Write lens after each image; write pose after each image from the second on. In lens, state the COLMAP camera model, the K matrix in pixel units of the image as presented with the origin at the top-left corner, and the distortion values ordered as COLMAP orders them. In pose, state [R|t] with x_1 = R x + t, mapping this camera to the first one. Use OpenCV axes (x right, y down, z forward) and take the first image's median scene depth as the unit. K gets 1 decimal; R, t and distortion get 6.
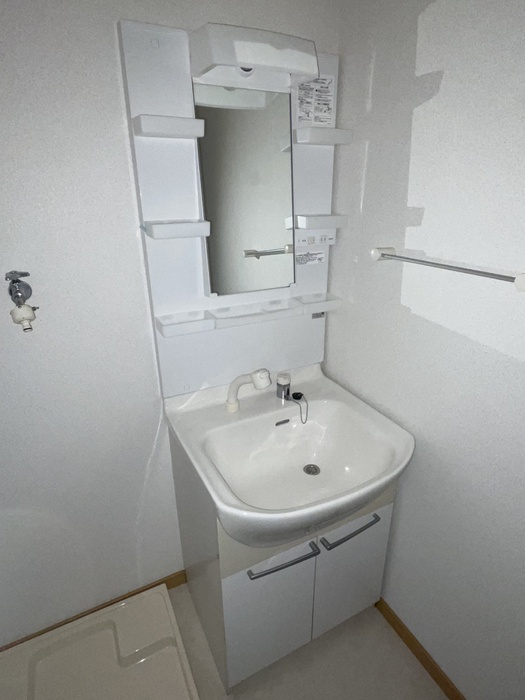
lens RADIAL K [[400.6, 0, 263.2], [0, 400.6, 350.3], [0, 0, 1]] dist [-0.004283, 0.001653]
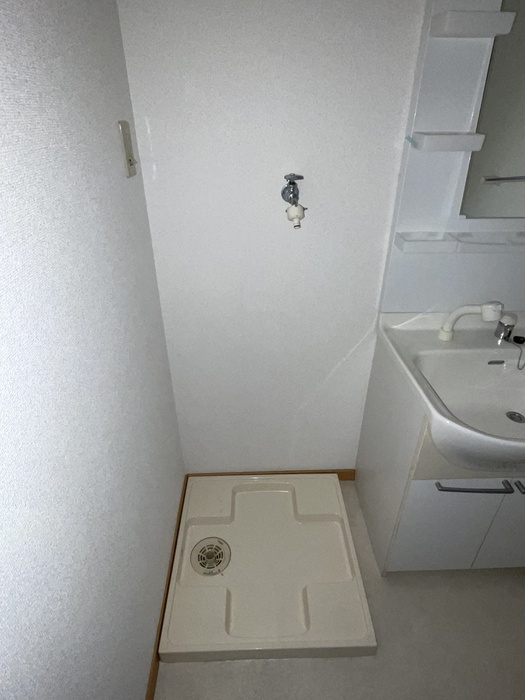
lens RADIAL K [[400.6, 0, 262.3], [0, 400.6, 350.0], [0, 0, 1]] dist [-0.004283, 0.001653]
pose [[0.901434, 0.228880, -0.367465, -0.122151], [-0.165903, 0.966648, 0.195108, 0.061997], [0.399866, -0.114914, 0.909342, -0.106282]]
